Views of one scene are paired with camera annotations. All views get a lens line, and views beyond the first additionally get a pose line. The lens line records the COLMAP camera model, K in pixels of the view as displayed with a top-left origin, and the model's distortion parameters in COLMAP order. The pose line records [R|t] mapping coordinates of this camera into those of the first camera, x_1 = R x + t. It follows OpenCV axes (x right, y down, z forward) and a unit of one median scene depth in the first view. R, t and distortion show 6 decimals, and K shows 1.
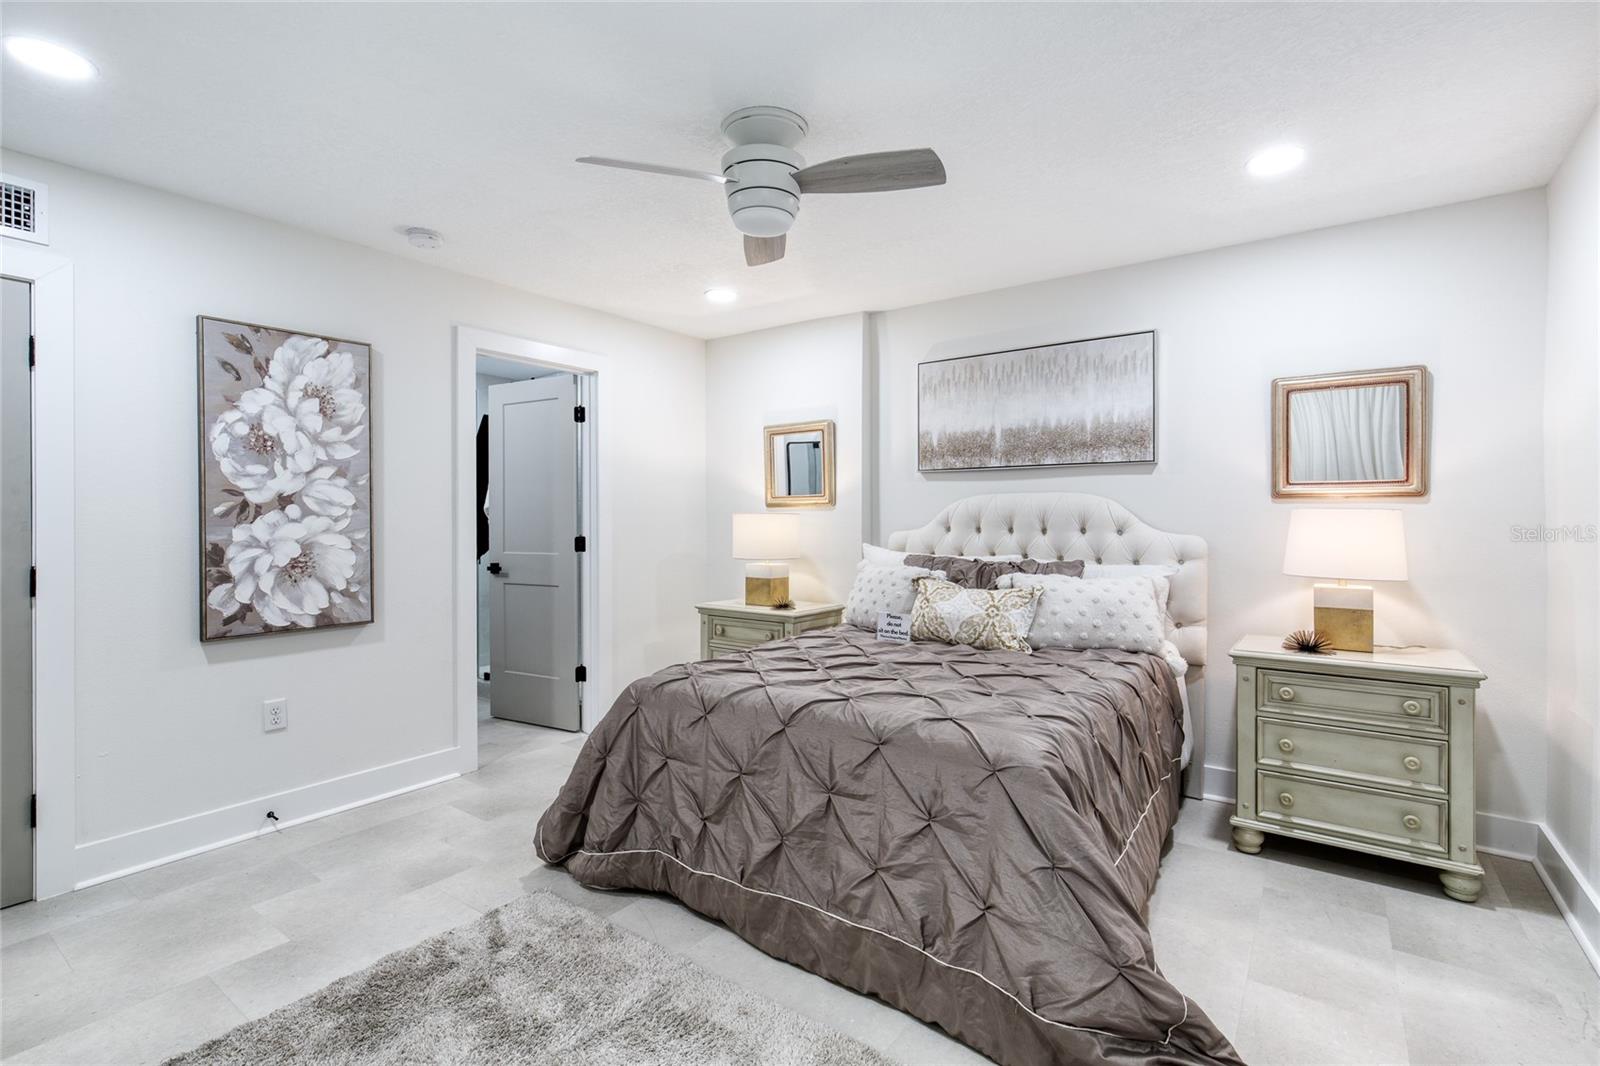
lens RADIAL K [[753.0, 0, 764.8], [0, 753.0, 519.9], [0, 0, 1]] dist [-0.010396, -0.000002]
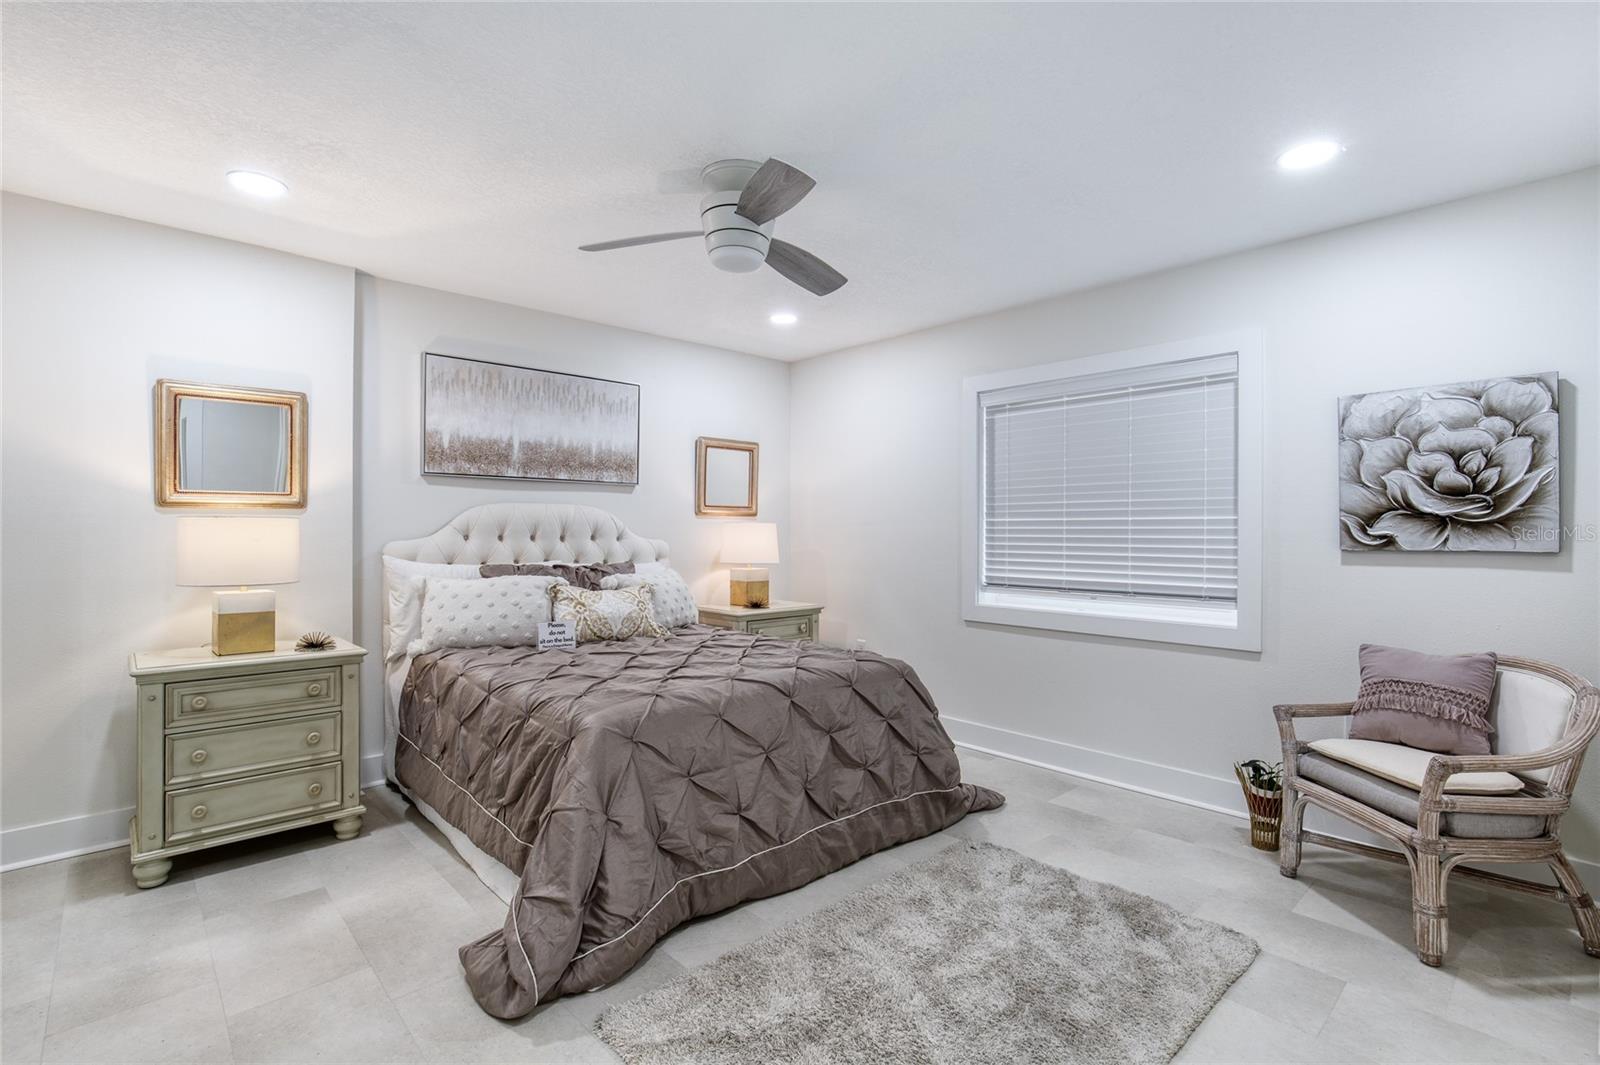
lens RADIAL K [[735.4, 0, 778.8], [0, 735.4, 535.4], [0, 0, 1]] dist [-0.017269, 0.006874]
pose [[0.179973, -0.004716, 0.983660, -0.603664], [-0.004618, 0.999973, 0.005639, 0.002803], [-0.983661, -0.005558, 0.179946, 0.445654]]
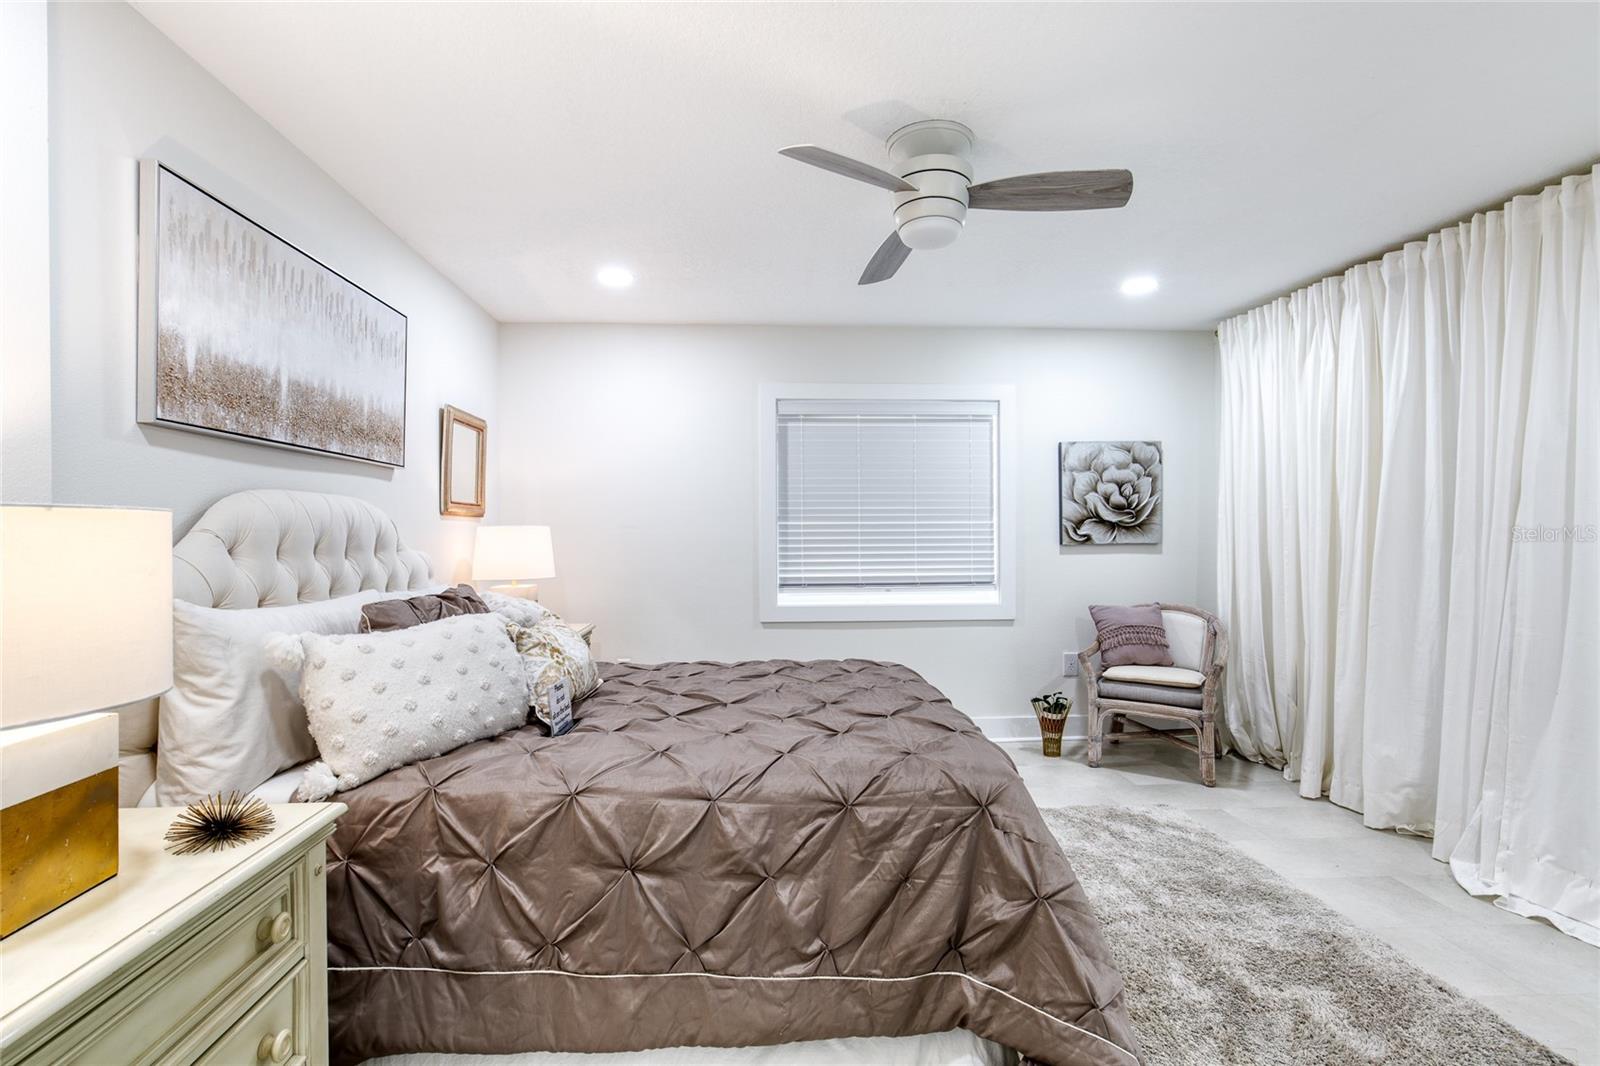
lens RADIAL K [[735.4, 0, 766.4], [0, 735.4, 541.4], [0, 0, 1]] dist [-0.017269, 0.006874]
pose [[-0.647779, -0.004646, 0.761814, -0.340409], [0.005026, 0.999934, 0.010372, 0.000730], [-0.761812, 0.010547, -0.647712, 1.048893]]
